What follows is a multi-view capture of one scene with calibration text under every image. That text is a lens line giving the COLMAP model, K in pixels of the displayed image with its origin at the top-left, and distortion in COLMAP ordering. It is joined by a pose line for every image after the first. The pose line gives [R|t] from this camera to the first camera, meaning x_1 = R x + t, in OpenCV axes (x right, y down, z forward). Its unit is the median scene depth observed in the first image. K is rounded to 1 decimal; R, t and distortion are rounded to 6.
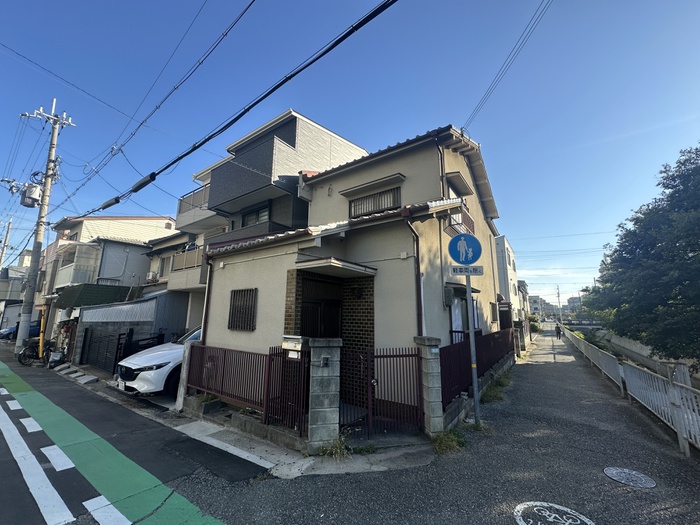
lens RADIAL K [[280.4, 0, 349.8], [0, 280.4, 264.3], [0, 0, 1]] dist [-0.005713, 0.001039]
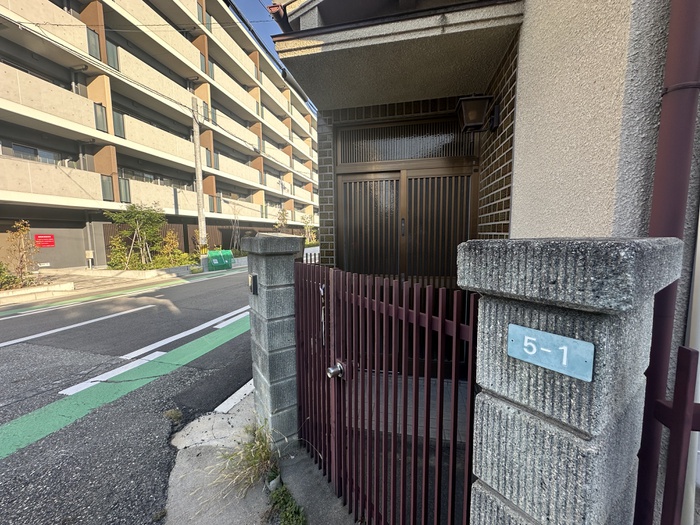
lens RADIAL K [[280.4, 0, 349.6], [0, 280.4, 260.7], [0, 0, 1]] dist [-0.005713, 0.001039]
pose [[0.395937, 0.074715, -0.915233, 0.319617], [0.178015, 0.971532, 0.156322, 0.209849], [0.900857, -0.224819, 0.371365, 0.770019]]
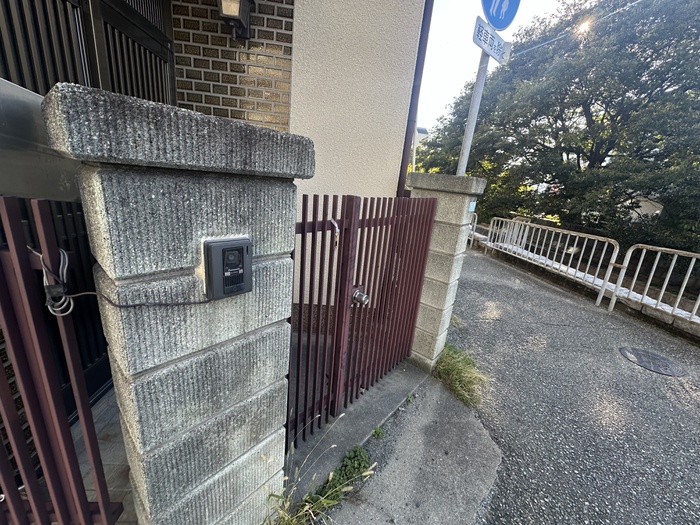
lens RADIAL K [[280.4, 0, 353.9], [0, 280.4, 263.7], [0, 0, 1]] dist [-0.005713, 0.001039]
pose [[0.779212, -0.113135, 0.616464, -0.101822], [-0.202768, 0.885175, 0.418748, 0.209789], [-0.593054, -0.451293, 0.666799, 0.677212]]
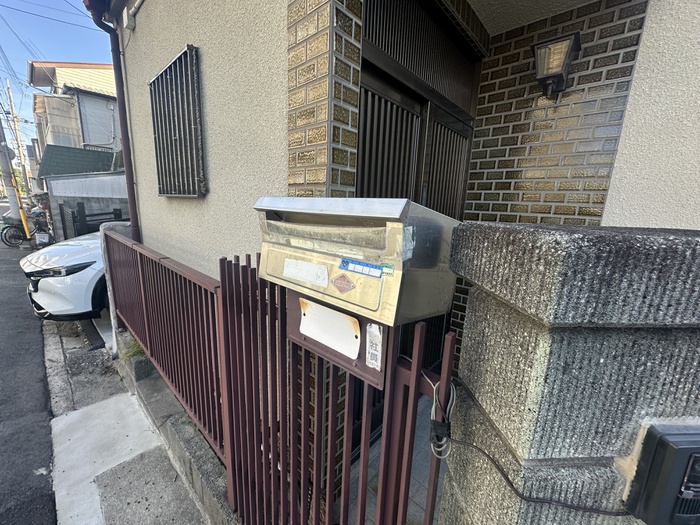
lens RADIAL K [[280.4, 0, 348.4], [0, 280.4, 261.4], [0, 0, 1]] dist [-0.005713, 0.001039]
pose [[0.992118, 0.052655, -0.113706, -0.148469], [-0.007699, 0.931327, 0.364103, 0.198401], [0.125069, -0.360357, 0.924392, 0.737219]]
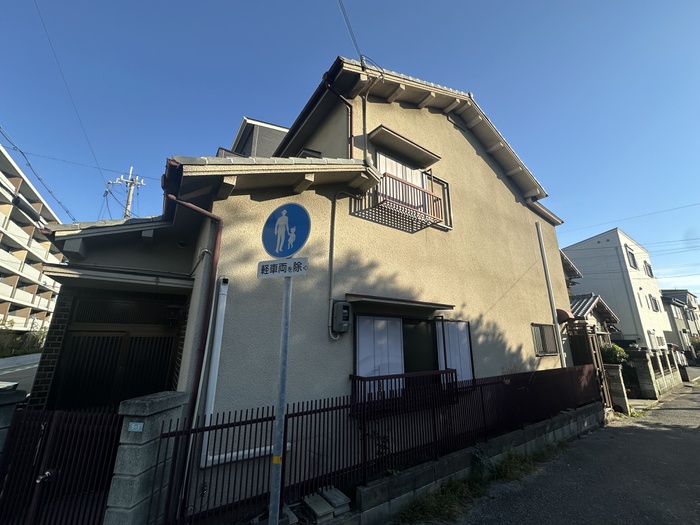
lens RADIAL K [[280.4, 0, 350.6], [0, 280.4, 263.5], [0, 0, 1]] dist [-0.005713, 0.001039]
pose [[0.939182, -0.092973, -0.330594, 0.741048], [0.064005, 0.993177, -0.097480, 0.077198], [0.337401, 0.070392, 0.938725, 0.545849]]
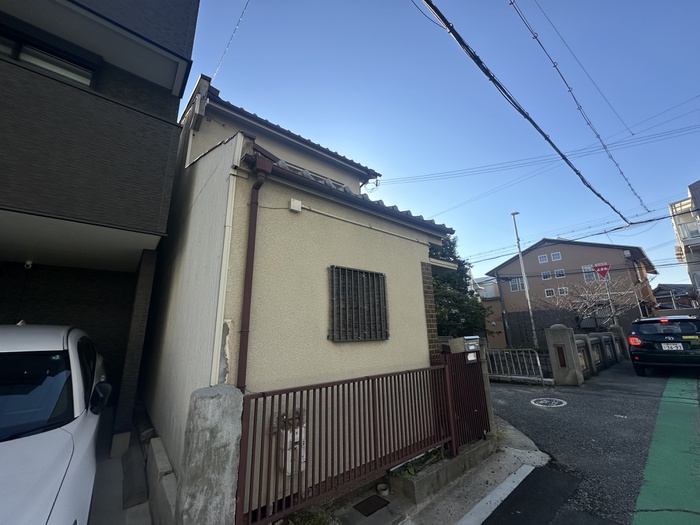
lens RADIAL K [[280.4, 0, 350.4], [0, 280.4, 262.3], [0, 0, 1]] dist [-0.005713, 0.001039]
pose [[0.259428, 0.220672, 0.940213, -1.056624], [-0.148570, 0.971075, -0.186921, 0.208591], [-0.954266, -0.091195, 0.284709, 0.958383]]
